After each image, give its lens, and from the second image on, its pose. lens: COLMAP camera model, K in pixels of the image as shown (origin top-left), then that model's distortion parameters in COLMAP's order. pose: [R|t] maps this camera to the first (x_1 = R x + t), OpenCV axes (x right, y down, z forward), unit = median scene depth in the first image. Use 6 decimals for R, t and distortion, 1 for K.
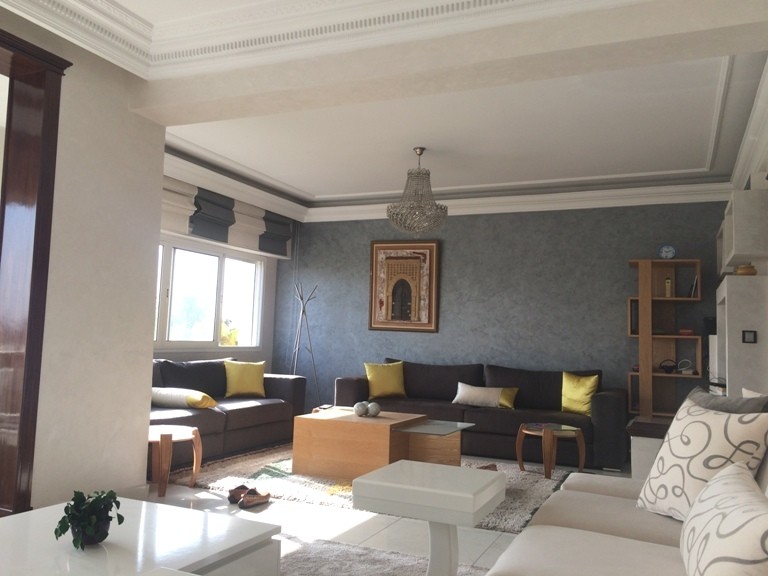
lens RADIAL K [[648.8, 0, 376.3], [0, 648.8, 283.7], [0, 0, 1]] dist [0.068938, -0.096568]
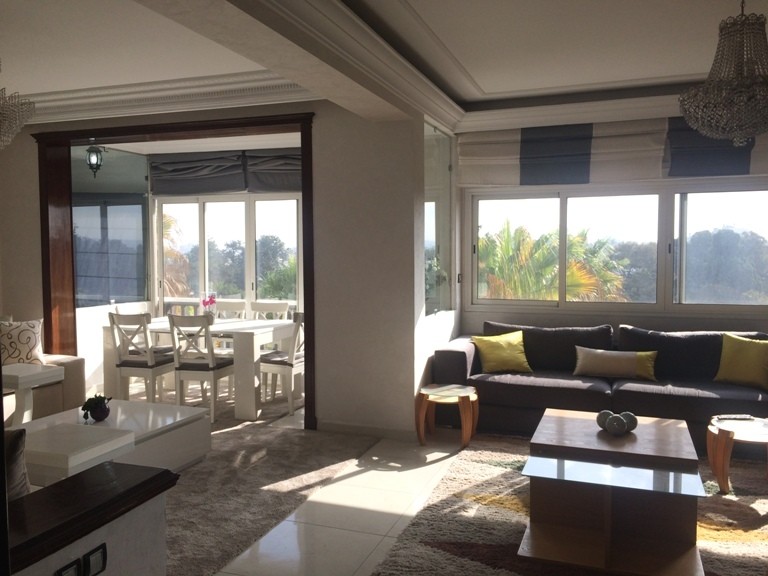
lens RADIAL K [[648.8, 0, 378.3], [0, 648.8, 285.0], [0, 0, 1]] dist [0.068938, -0.096568]
pose [[0.071220, 0.024594, -0.997157, 0.754456], [0.093567, 0.995123, 0.031227, -0.000444], [0.993062, -0.095525, 0.068572, 0.813230]]
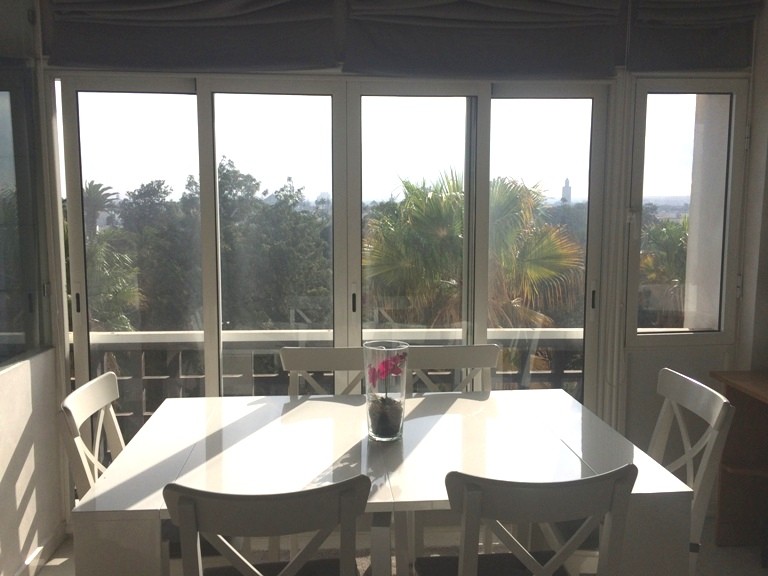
lens RADIAL K [[648.8, 0, 383.2], [0, 648.8, 286.2], [0, 0, 1]] dist [0.068938, -0.096568]
pose [[0.464690, 0.079711, -0.881878, -0.231460], [0.090111, 0.986512, 0.136651, -0.079630], [0.880876, -0.142968, 0.451240, 0.349819]]
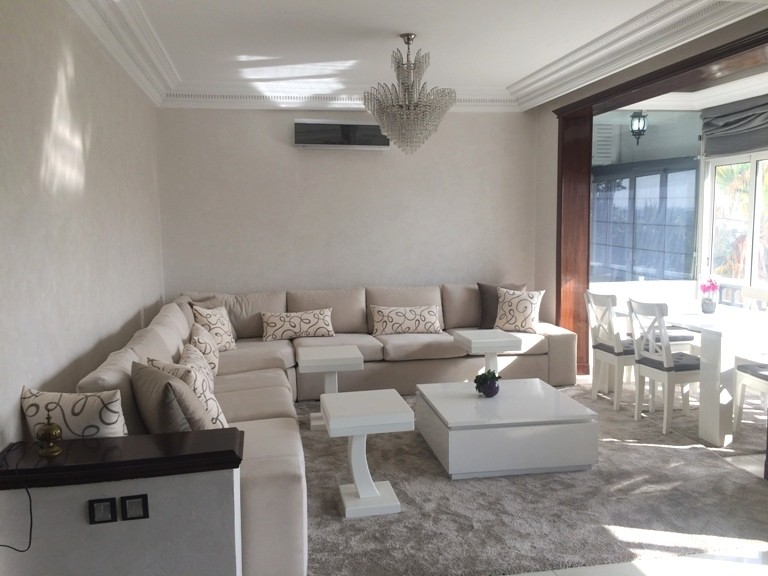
lens RADIAL K [[648.8, 0, 385.7], [0, 648.8, 287.6], [0, 0, 1]] dist [0.068938, -0.096568]
pose [[-0.822673, 0.039157, -0.567165, 0.446661], [0.040047, 0.999138, 0.010893, 0.010432], [0.567102, -0.013752, -0.823532, 1.154808]]
